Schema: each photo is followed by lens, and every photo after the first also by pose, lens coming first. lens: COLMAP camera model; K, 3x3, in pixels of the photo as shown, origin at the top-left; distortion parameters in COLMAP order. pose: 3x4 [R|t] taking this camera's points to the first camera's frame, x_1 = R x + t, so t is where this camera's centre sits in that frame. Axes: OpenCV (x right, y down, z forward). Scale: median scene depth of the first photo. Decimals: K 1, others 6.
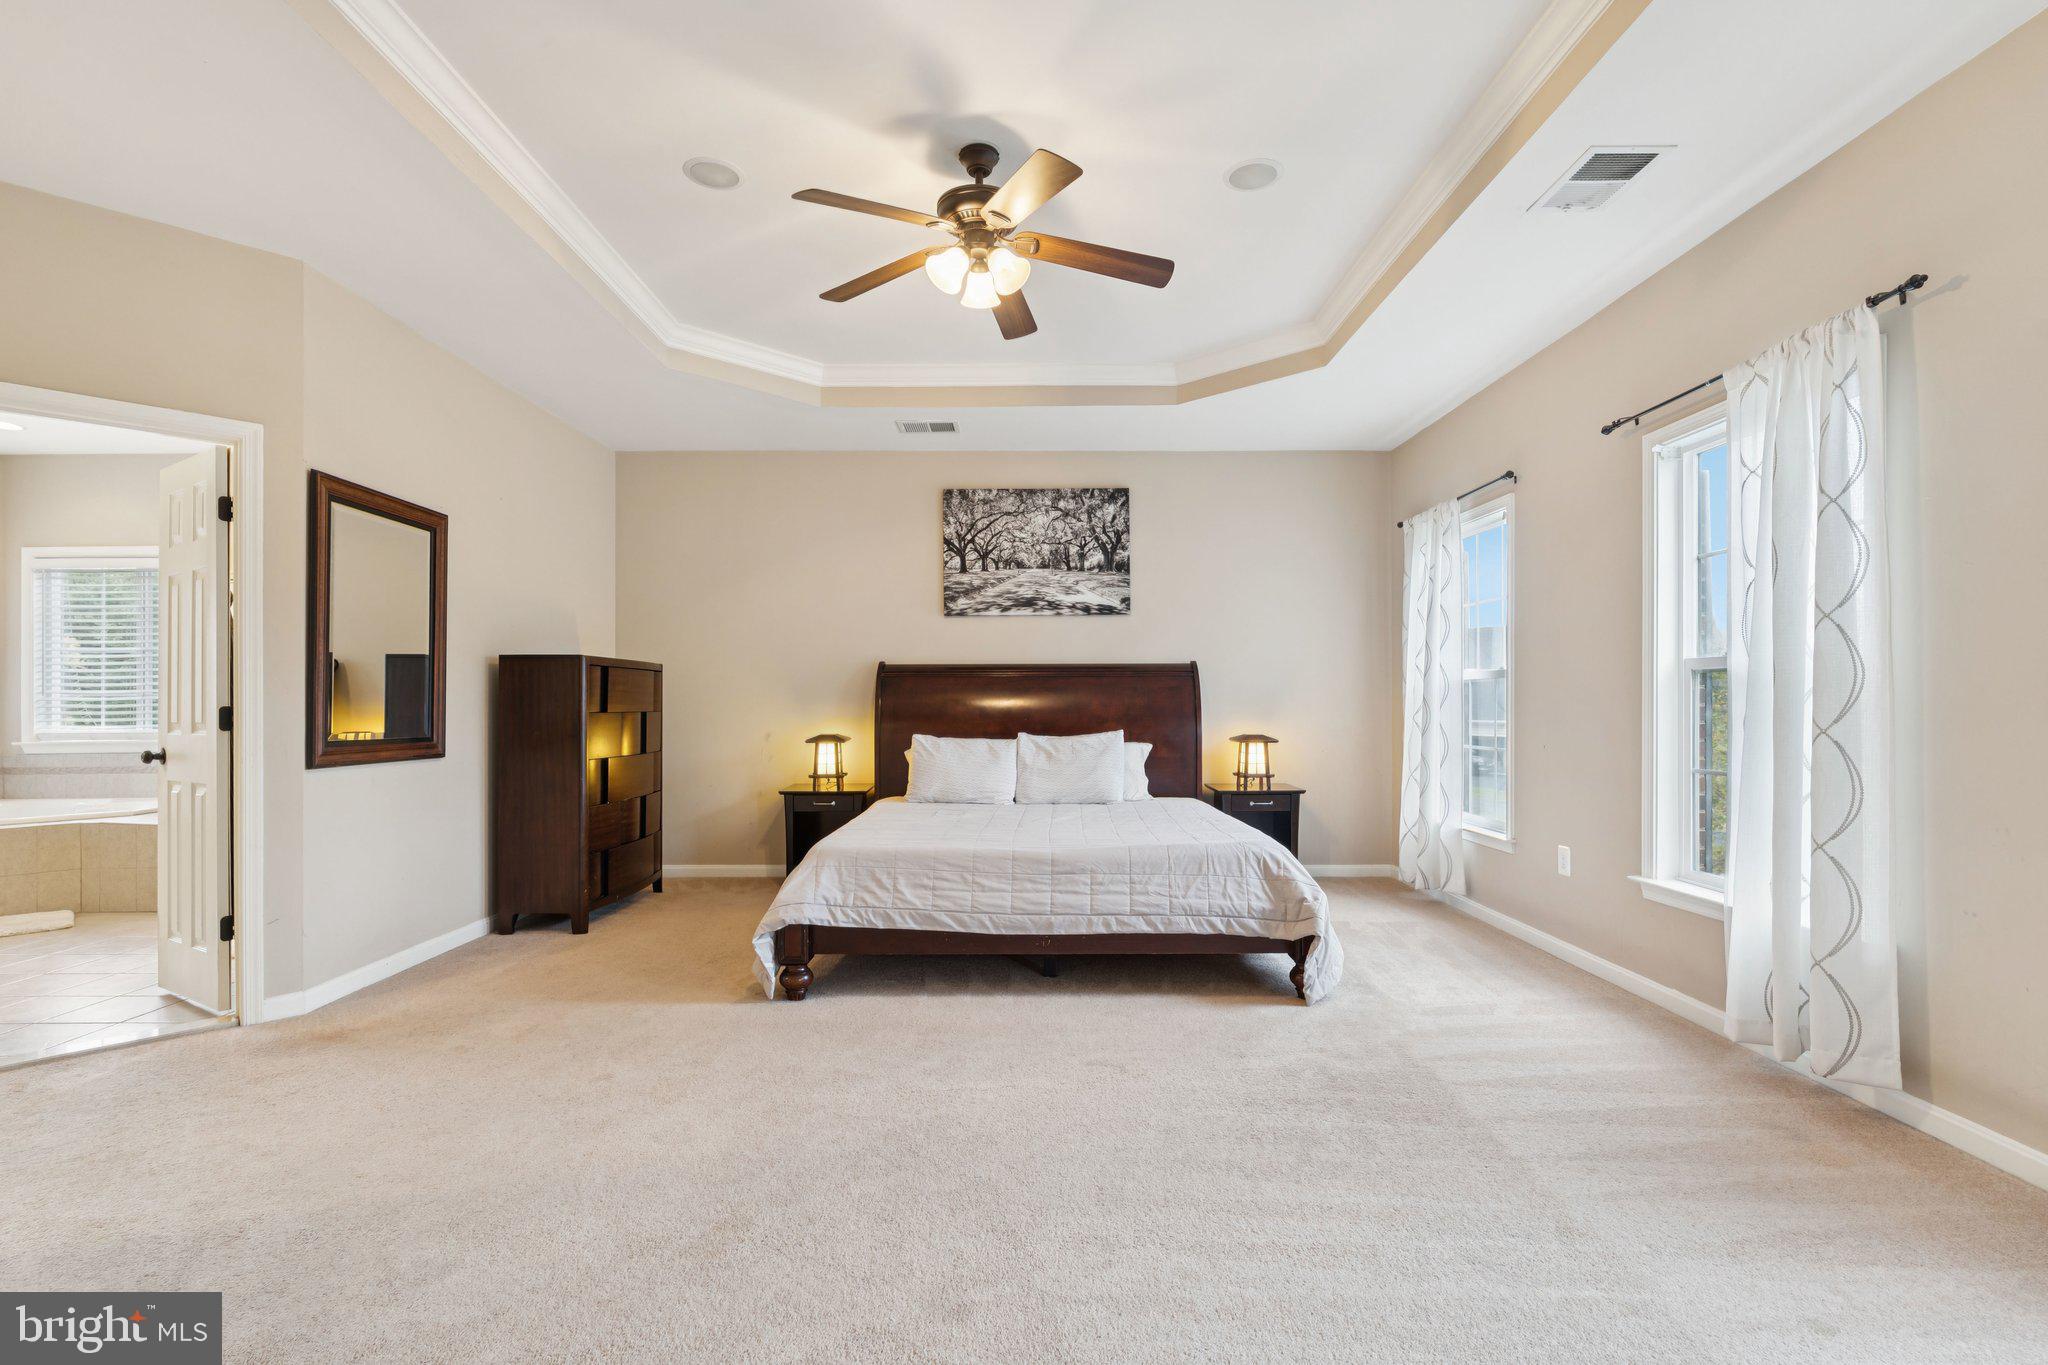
lens RADIAL K [[918.2, 0, 1022.7], [0, 918.2, 691.2], [0, 0, 1]] dist [0.002458, -0.001126]
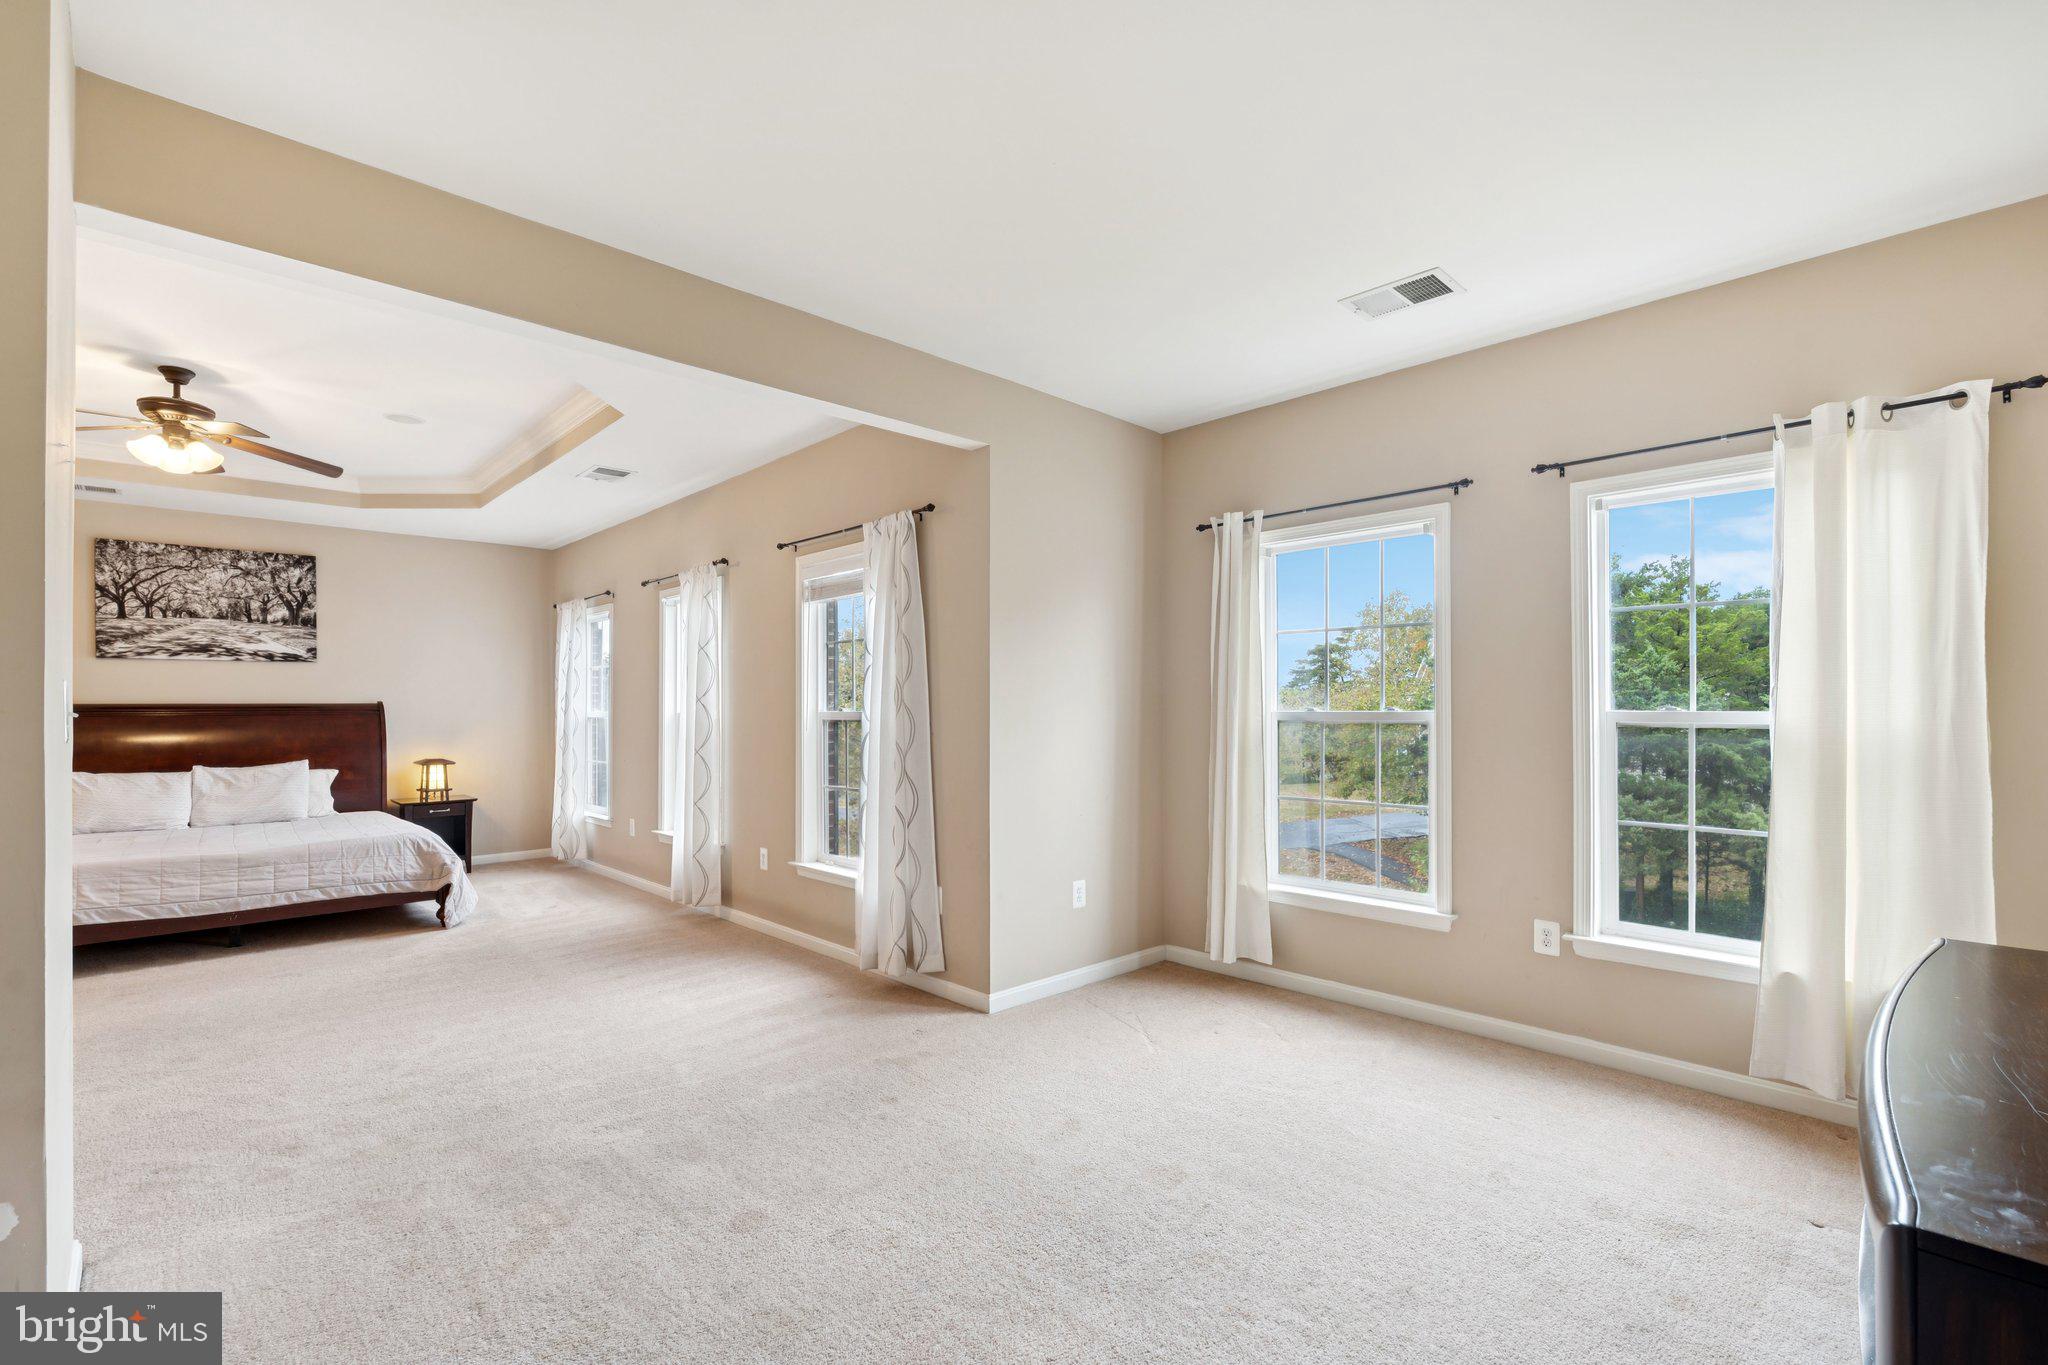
lens RADIAL K [[918.2, 0, 1017.7], [0, 918.2, 700.5], [0, 0, 1]] dist [0.002458, -0.001126]
pose [[0.728434, 0.002160, 0.685113, -0.042158], [-0.001889, 0.999998, -0.001145, -0.038115], [-0.685113, -0.000460, 0.728436, -0.554470]]
